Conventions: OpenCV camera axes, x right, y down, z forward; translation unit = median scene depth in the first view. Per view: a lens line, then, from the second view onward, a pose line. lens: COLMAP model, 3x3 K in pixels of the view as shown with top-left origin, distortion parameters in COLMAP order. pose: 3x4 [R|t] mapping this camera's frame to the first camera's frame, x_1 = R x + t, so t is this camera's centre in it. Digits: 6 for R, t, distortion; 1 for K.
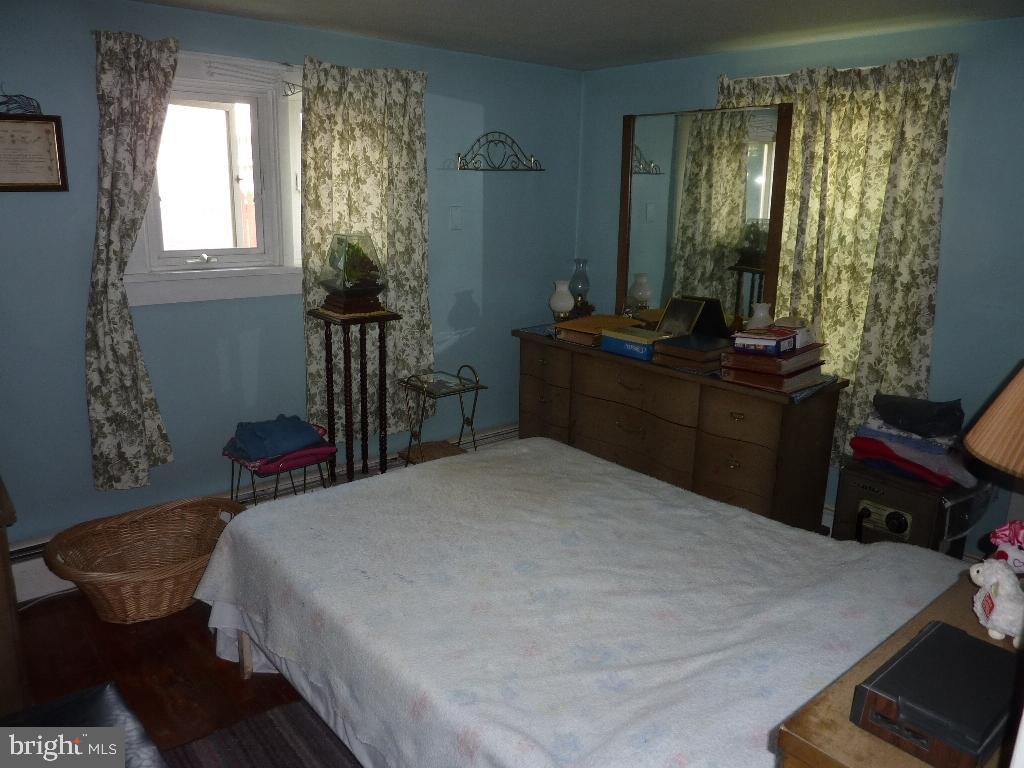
lens RADIAL K [[765.0, 0, 512.0], [0, 765.0, 384.0], [0, 0, 1]] dist [-0.026401, -0.008500]
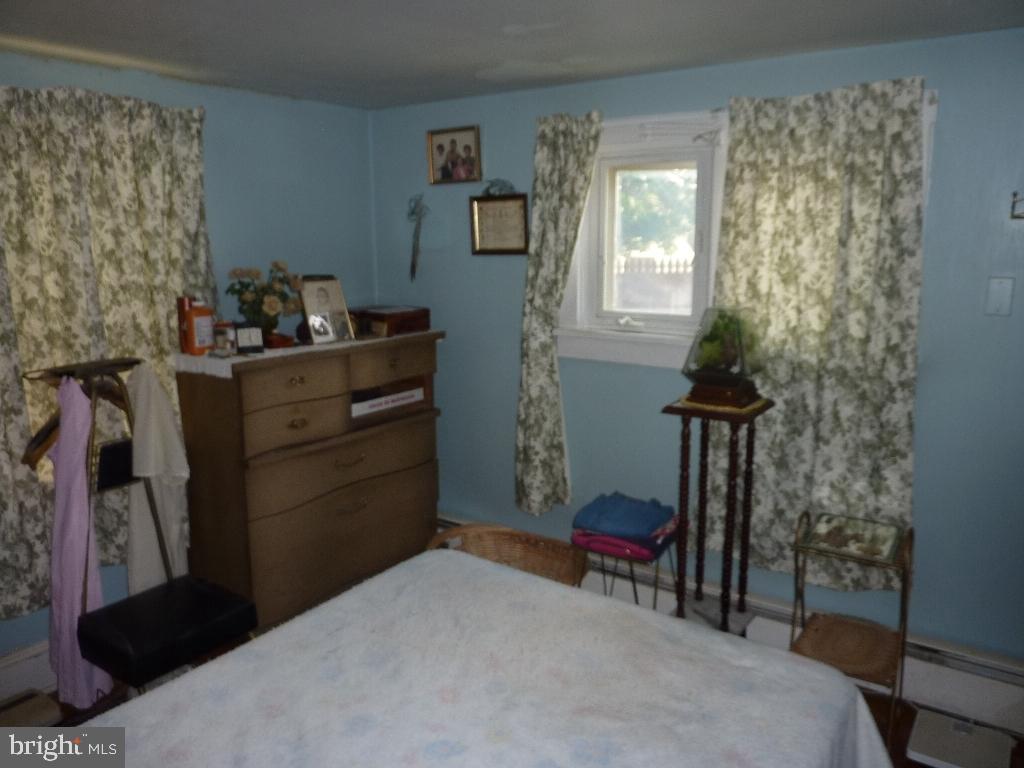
lens RADIAL K [[765.0, 0, 512.0], [0, 765.0, 384.0], [0, 0, 1]] dist [-0.026401, -0.008500]
pose [[0.255269, 0.157888, -0.953892, 0.528421], [-0.224150, 0.969363, 0.100464, -0.152445], [0.940529, 0.188169, 0.282838, 0.594648]]
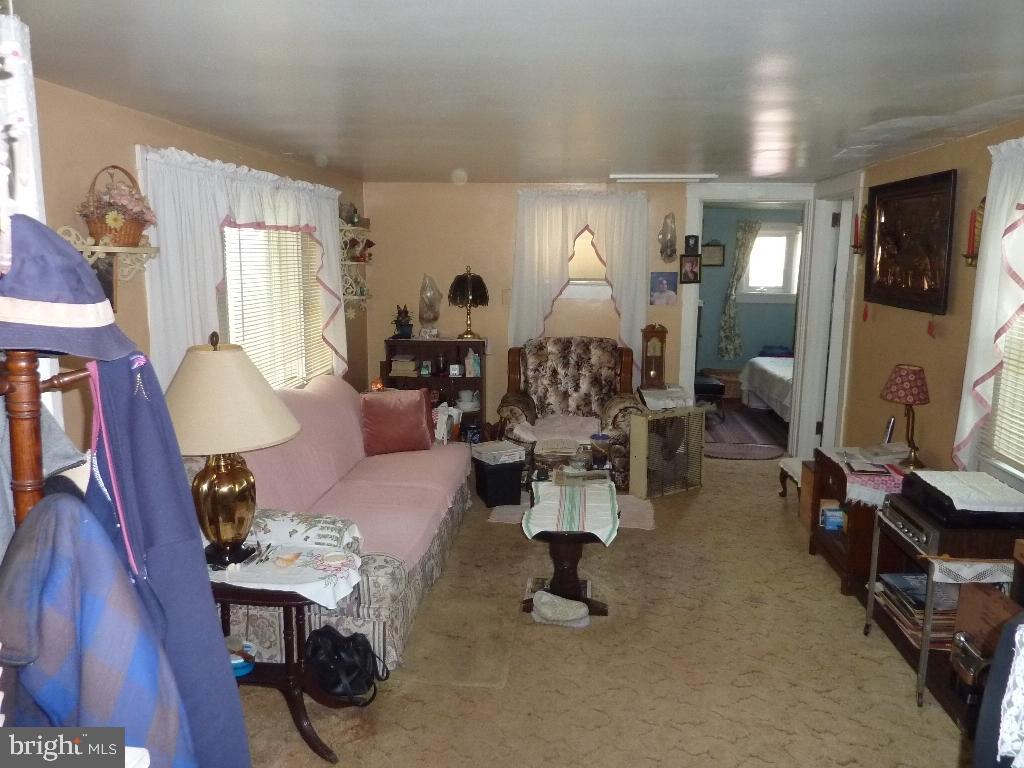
lens RADIAL K [[765.0, 0, 512.0], [0, 765.0, 384.0], [0, 0, 1]] dist [-0.026401, -0.008500]
pose [[0.691838, 0.105606, -0.714288, 1.103767], [-0.167494, 0.985735, -0.016491, 0.422382], [0.702358, 0.131049, 0.699657, -1.752426]]
